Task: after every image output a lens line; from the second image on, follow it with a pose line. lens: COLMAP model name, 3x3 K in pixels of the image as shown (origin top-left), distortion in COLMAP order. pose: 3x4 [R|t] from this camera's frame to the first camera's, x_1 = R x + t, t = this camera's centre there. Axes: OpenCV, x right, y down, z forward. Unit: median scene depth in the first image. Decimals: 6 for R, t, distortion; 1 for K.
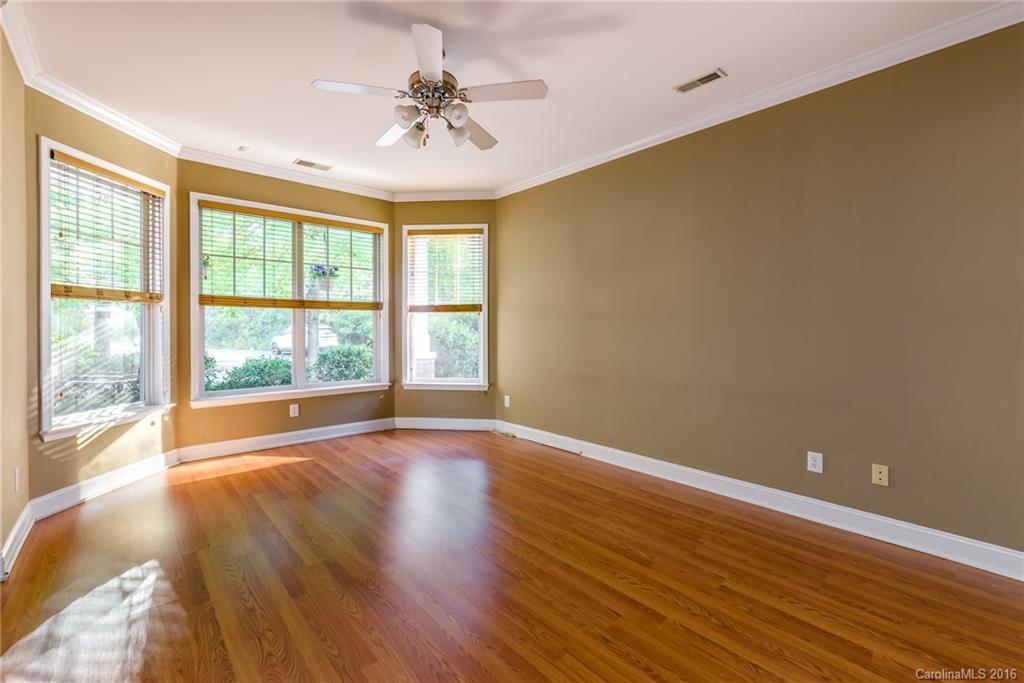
lens RADIAL K [[465.5, 0, 510.0], [0, 465.5, 341.7], [0, 0, 1]] dist [-0.001006, -0.000019]
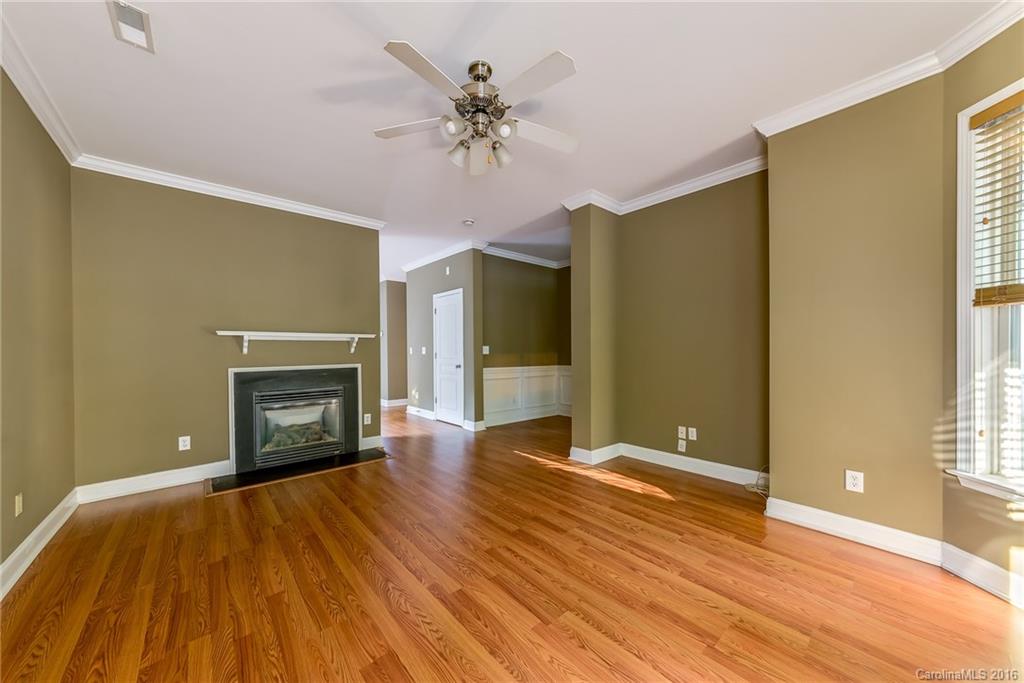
lens RADIAL K [[465.5, 0, 510.0], [0, 465.5, 341.7], [0, 0, 1]] dist [-0.001006, -0.000019]
pose [[-0.999036, 0.005590, 0.043544, -0.282874], [0.006386, 0.999815, 0.018160, -0.063722], [-0.043434, 0.018421, -0.998886, 2.097427]]
